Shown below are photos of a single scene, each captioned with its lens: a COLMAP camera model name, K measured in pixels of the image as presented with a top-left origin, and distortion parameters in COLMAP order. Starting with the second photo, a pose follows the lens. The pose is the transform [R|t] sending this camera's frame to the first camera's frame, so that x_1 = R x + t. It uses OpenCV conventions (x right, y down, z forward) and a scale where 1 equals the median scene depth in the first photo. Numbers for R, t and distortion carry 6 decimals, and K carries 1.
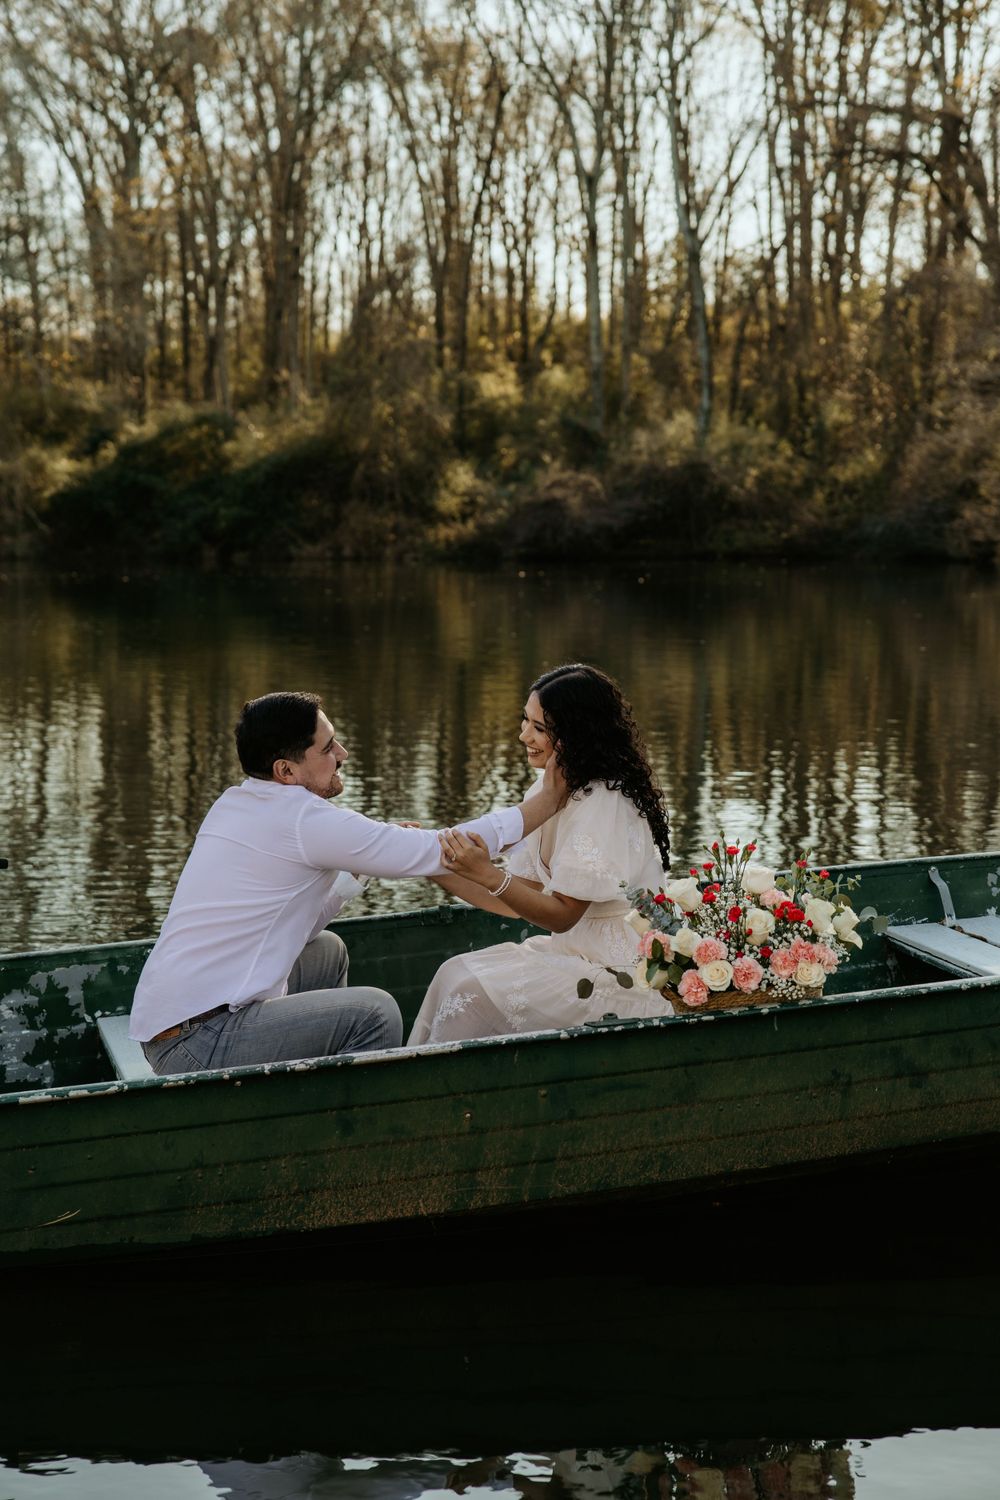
lens RADIAL K [[2613.3, 0, 493.9], [0, 2613.3, 747.1], [0, 0, 1]] dist [0.060393, 0.000000]
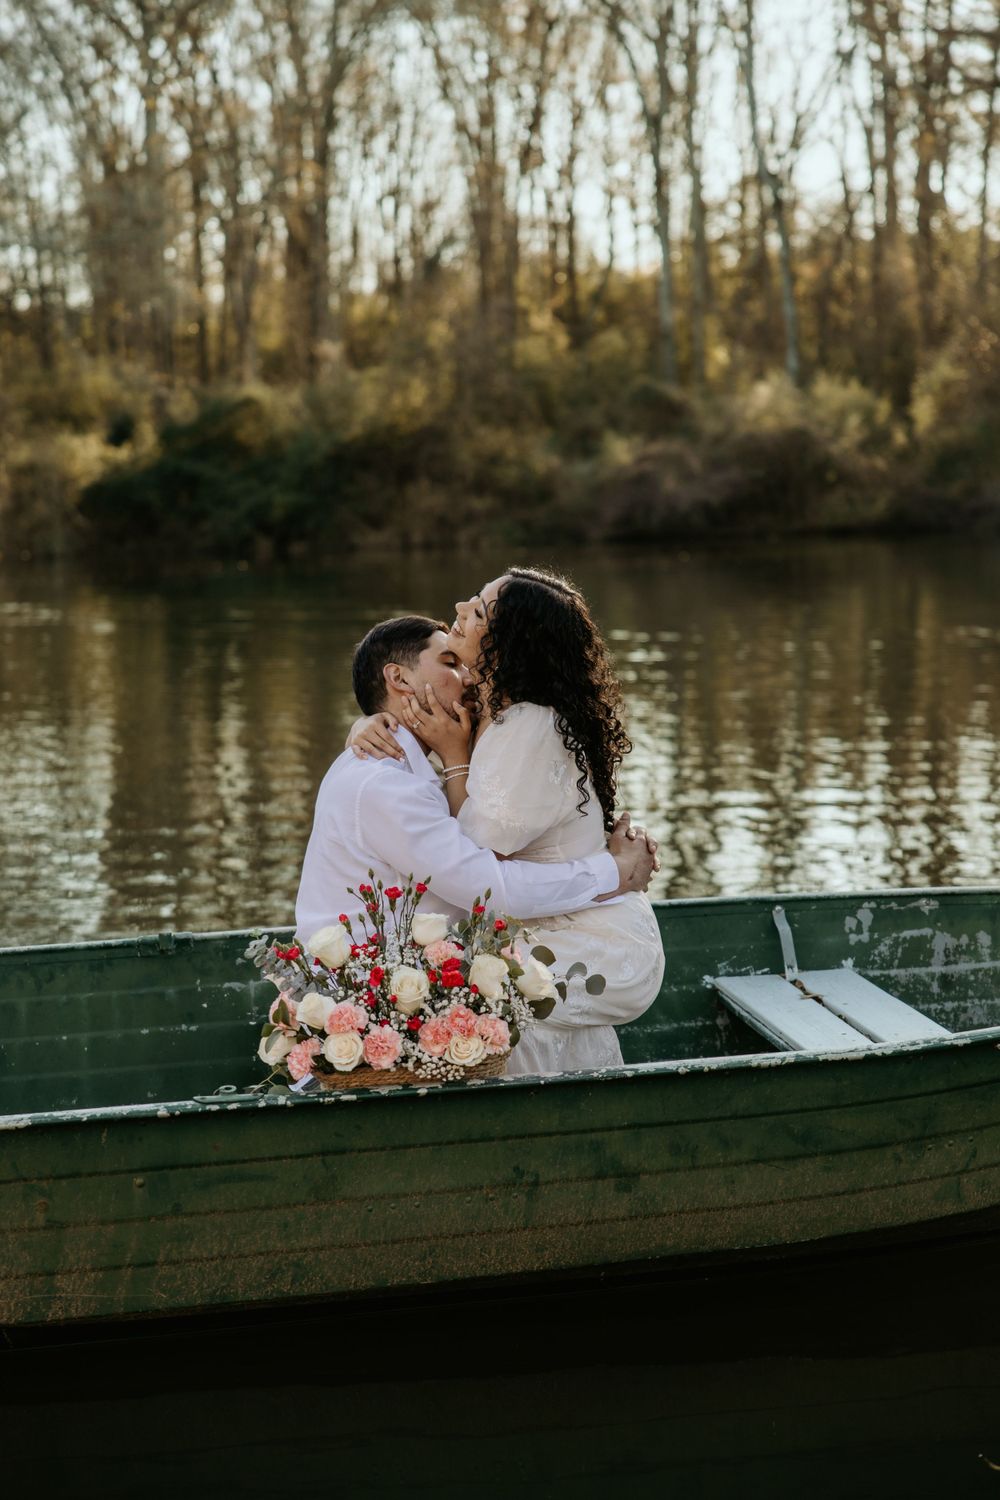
lens RADIAL K [[2714.2, 0, 451.3], [0, 2714.2, 781.5], [0, 0, 1]] dist [0.064511, 0.000000]
pose [[0.995503, 0.032640, -0.088928, 0.180815], [-0.030888, 0.999302, 0.020999, -0.012128], [0.089551, -0.018158, 0.995817, 0.167123]]
